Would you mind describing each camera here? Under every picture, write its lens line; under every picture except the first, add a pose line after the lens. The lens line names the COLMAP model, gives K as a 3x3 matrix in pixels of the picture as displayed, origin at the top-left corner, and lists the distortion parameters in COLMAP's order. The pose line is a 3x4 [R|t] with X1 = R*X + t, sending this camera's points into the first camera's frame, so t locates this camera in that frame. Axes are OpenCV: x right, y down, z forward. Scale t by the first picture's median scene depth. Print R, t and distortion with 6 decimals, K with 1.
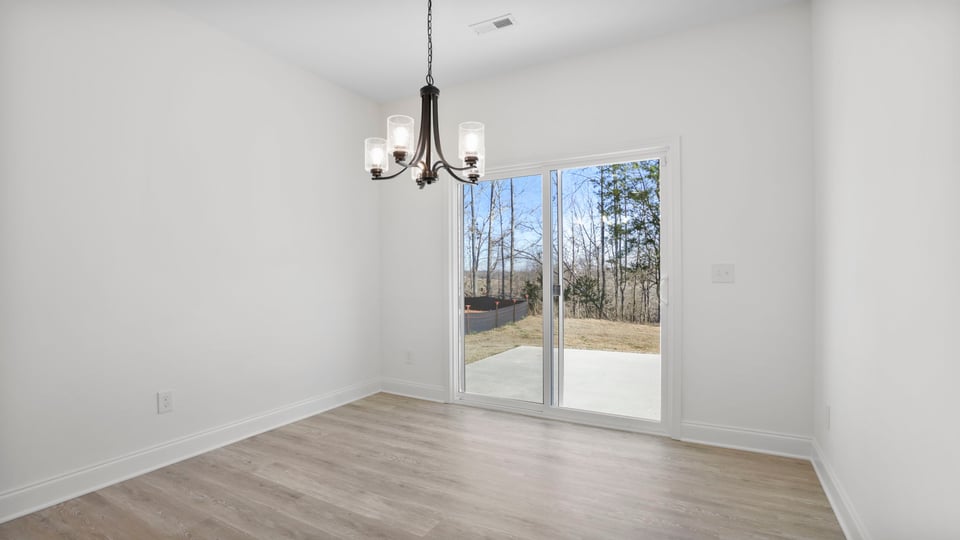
lens RADIAL K [[438.4, 0, 482.7], [0, 438.4, 273.1], [0, 0, 1]] dist [-0.034362, 0.013474]
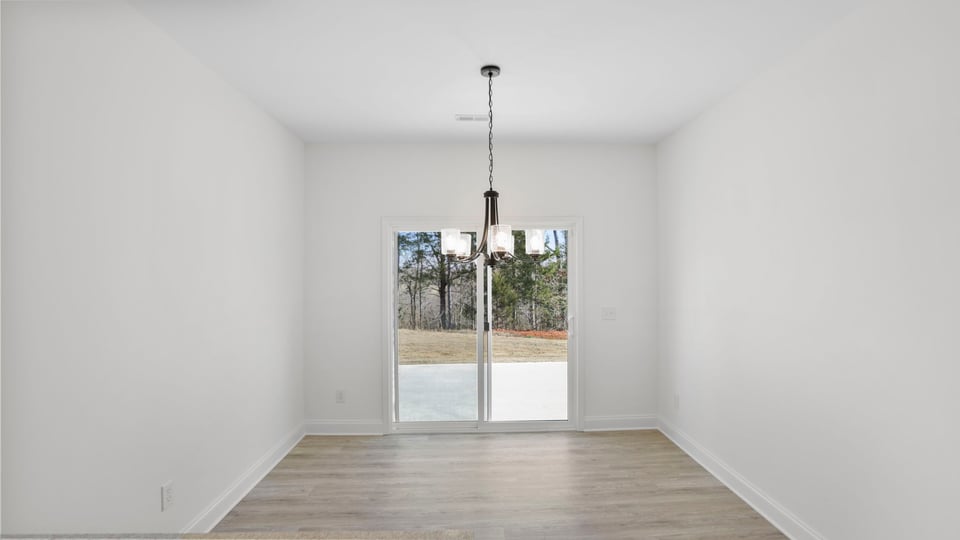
lens RADIAL K [[438.4, 0, 482.7], [0, 438.4, 273.1], [0, 0, 1]] dist [-0.034362, 0.013474]
pose [[0.853817, 0.005865, 0.520540, -0.532896], [-0.003827, 0.999980, -0.004990, -0.115607], [-0.520559, 0.002268, 0.853823, -0.046537]]
